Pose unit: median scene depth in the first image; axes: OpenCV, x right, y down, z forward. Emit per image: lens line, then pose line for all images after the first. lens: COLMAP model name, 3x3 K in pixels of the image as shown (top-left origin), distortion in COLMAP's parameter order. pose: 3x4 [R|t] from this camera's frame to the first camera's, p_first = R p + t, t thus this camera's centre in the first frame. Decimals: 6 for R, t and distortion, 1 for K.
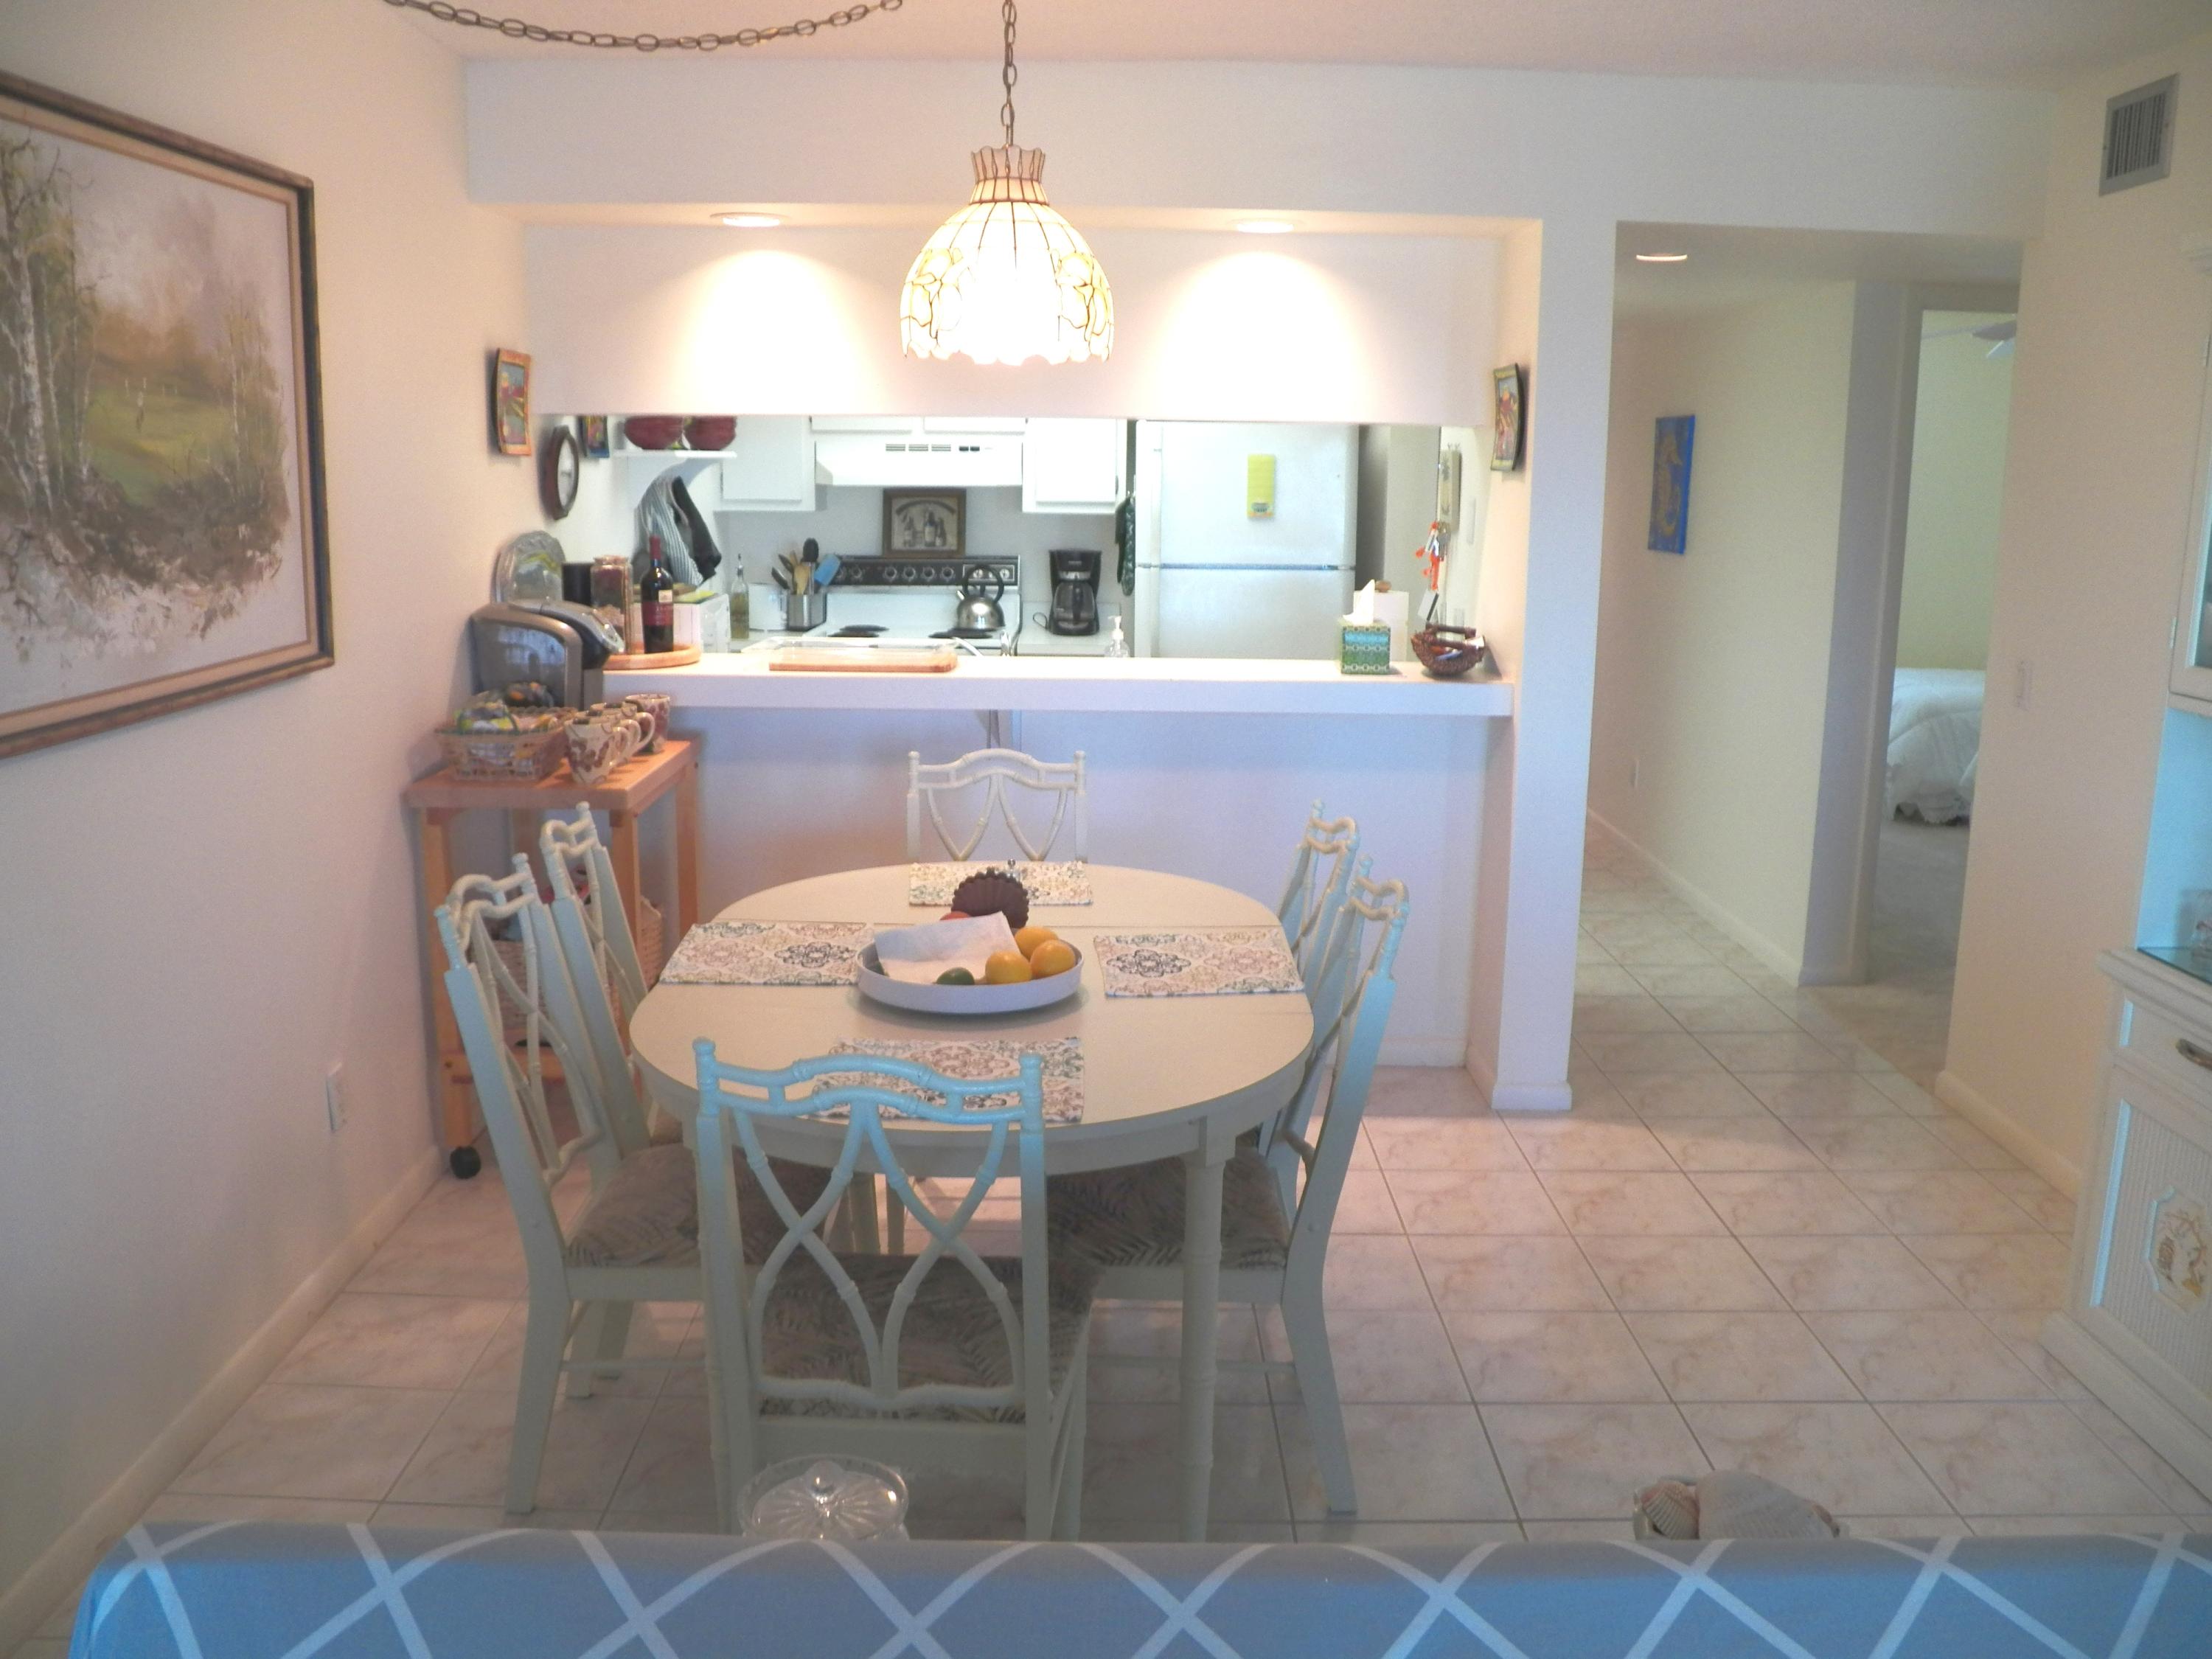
lens RADIAL K [[1797.7, 0, 1111.3], [0, 1797.7, 827.6], [0, 0, 1]] dist [-0.130548, 0.071771]
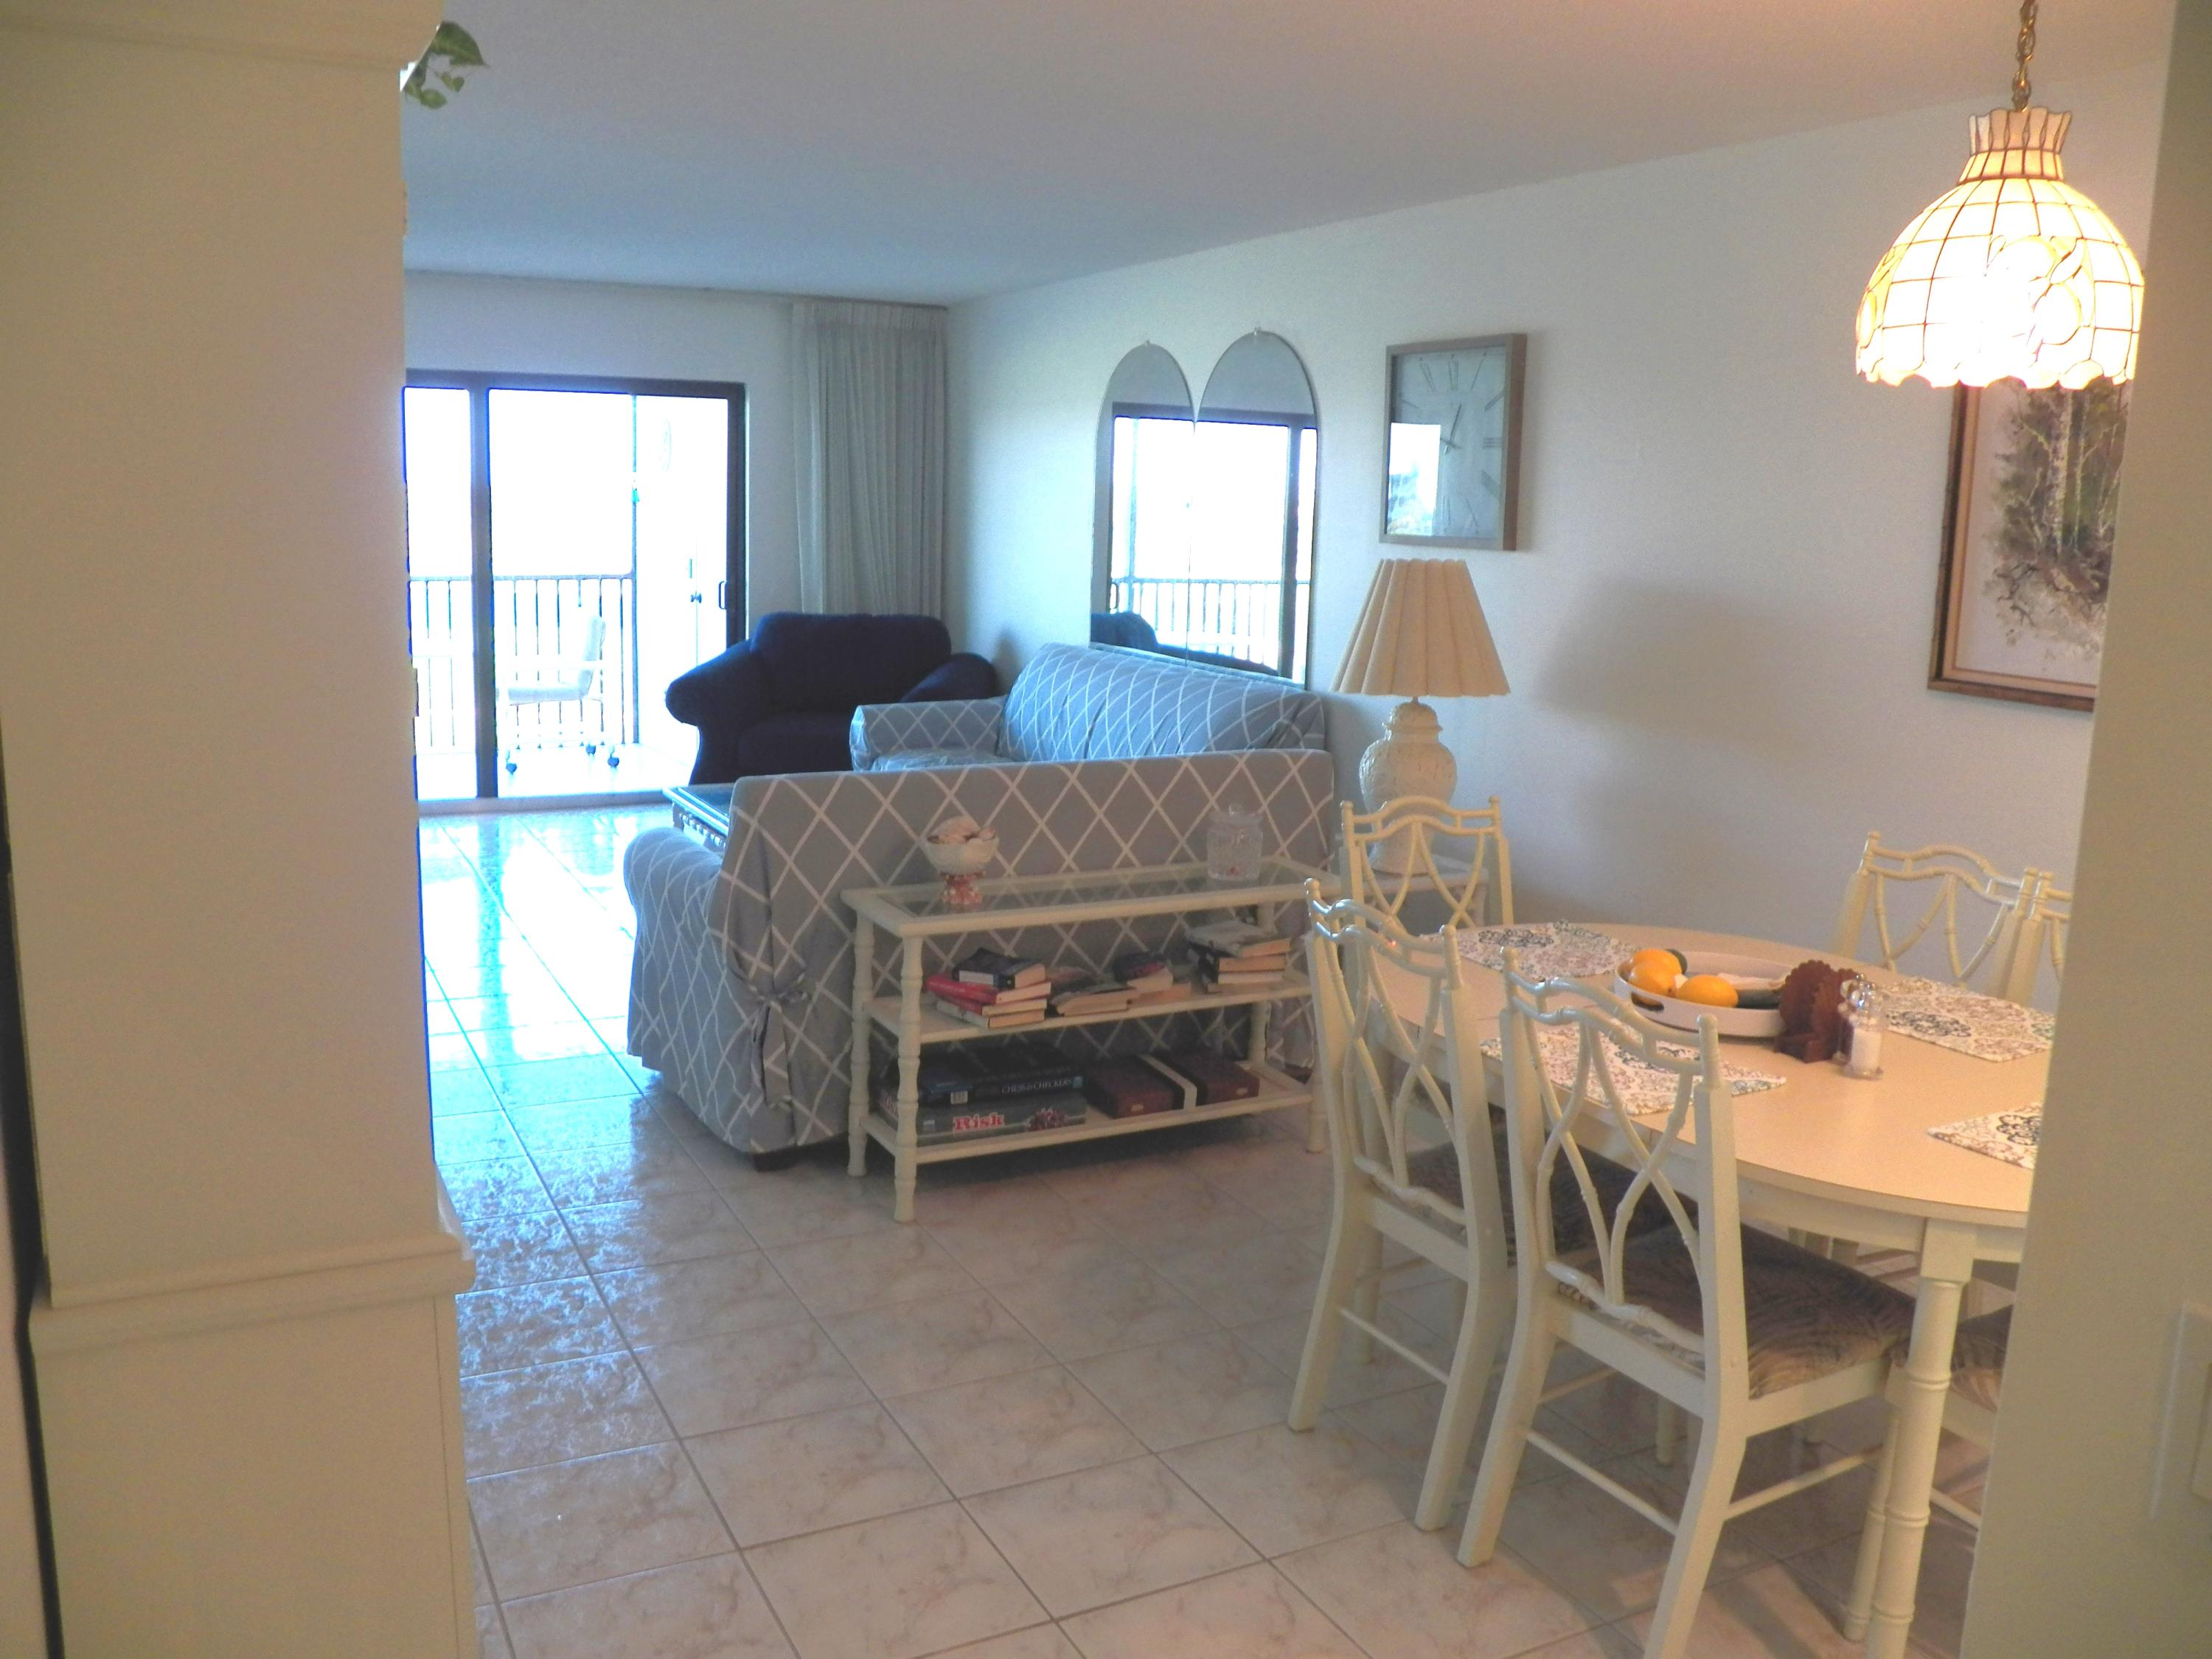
lens RADIAL K [[1797.7, 0, 1123.1], [0, 1797.7, 826.2], [0, 0, 1]] dist [-0.130548, 0.071771]
pose [[-0.889467, 0.049180, -0.454346, 0.828663], [-0.125331, 0.929823, 0.346007, -0.388802], [0.439478, 0.364706, -0.820883, 1.987765]]
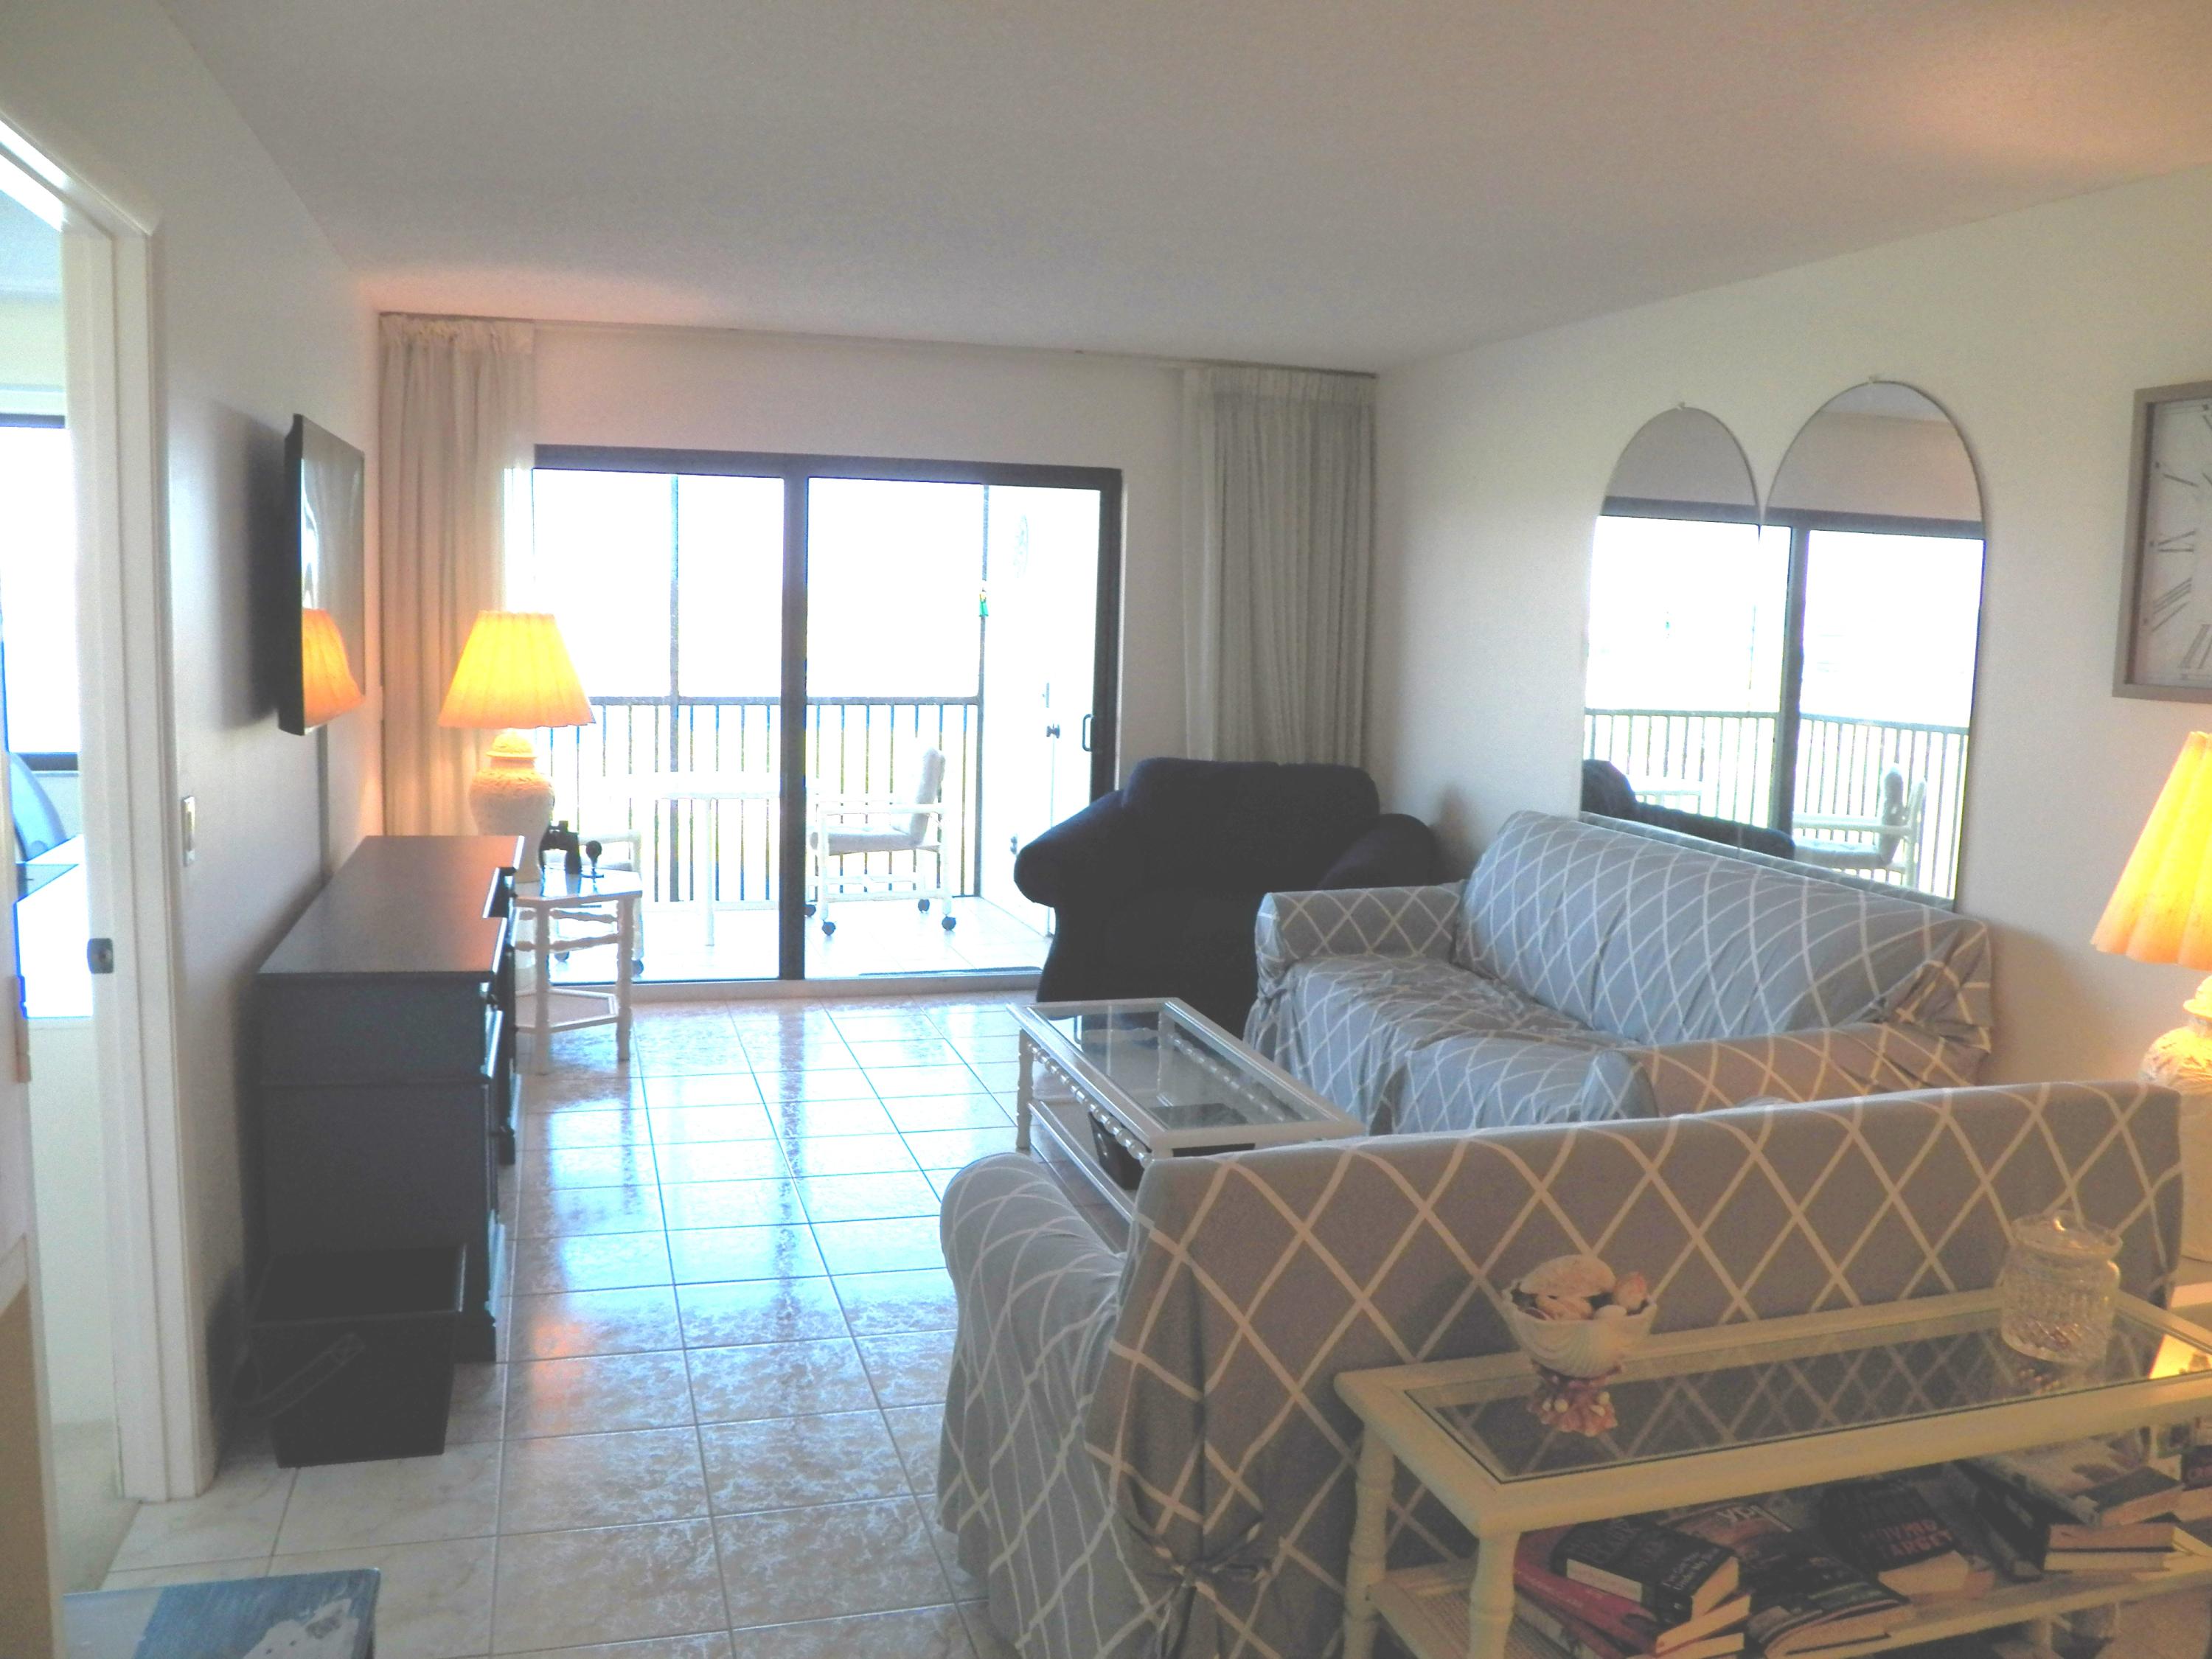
lens RADIAL K [[1797.7, 0, 1102.0], [0, 1797.7, 808.3], [0, 0, 1]] dist [-0.130548, 0.071771]
pose [[-0.962480, -0.001470, -0.271349, 0.693947], [-0.086674, 0.949267, 0.302291, -0.273728], [0.257139, 0.314468, -0.913778, 1.382481]]
